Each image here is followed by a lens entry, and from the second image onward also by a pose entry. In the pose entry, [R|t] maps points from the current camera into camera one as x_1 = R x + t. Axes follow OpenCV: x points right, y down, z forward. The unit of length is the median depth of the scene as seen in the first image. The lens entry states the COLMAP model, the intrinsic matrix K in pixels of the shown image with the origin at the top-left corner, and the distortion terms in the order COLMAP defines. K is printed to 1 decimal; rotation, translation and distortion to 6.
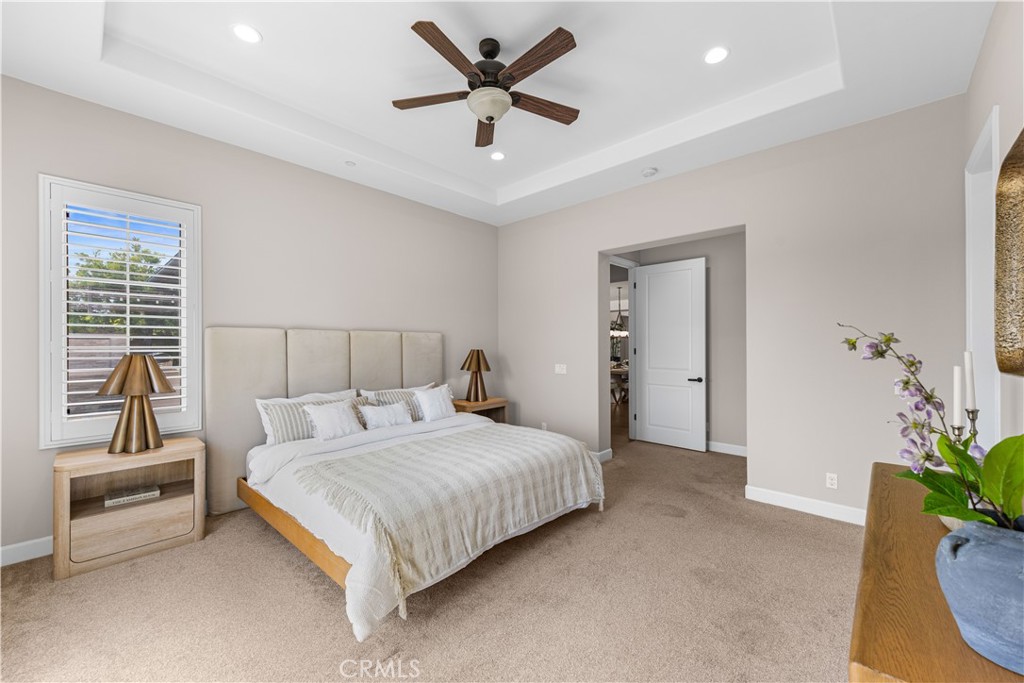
lens RADIAL K [[404.1, 0, 504.6], [0, 404.1, 344.7], [0, 0, 1]] dist [-0.036940, -0.000028]
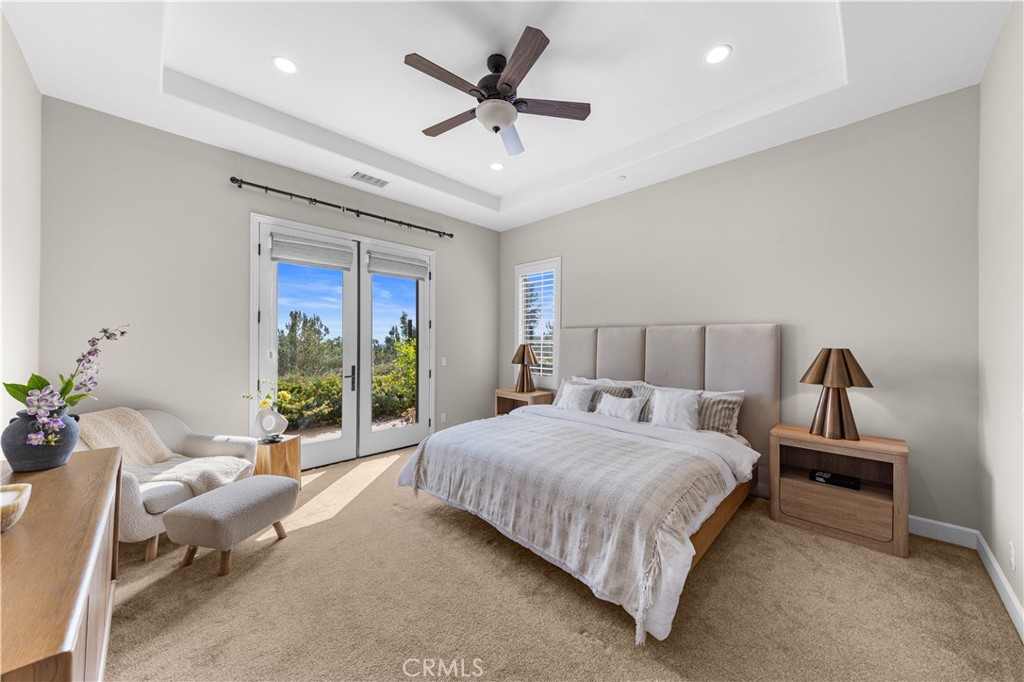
lens RADIAL K [[364.5, 0, 512.0], [0, 364.5, 341.0], [0, 0, 1]] dist [0.000877, 0.000028]
pose [[-0.039196, 0.004175, -0.999223, 0.669025], [-0.007071, 0.999965, 0.004455, 0.002046], [0.999207, 0.007240, -0.039165, 0.763031]]
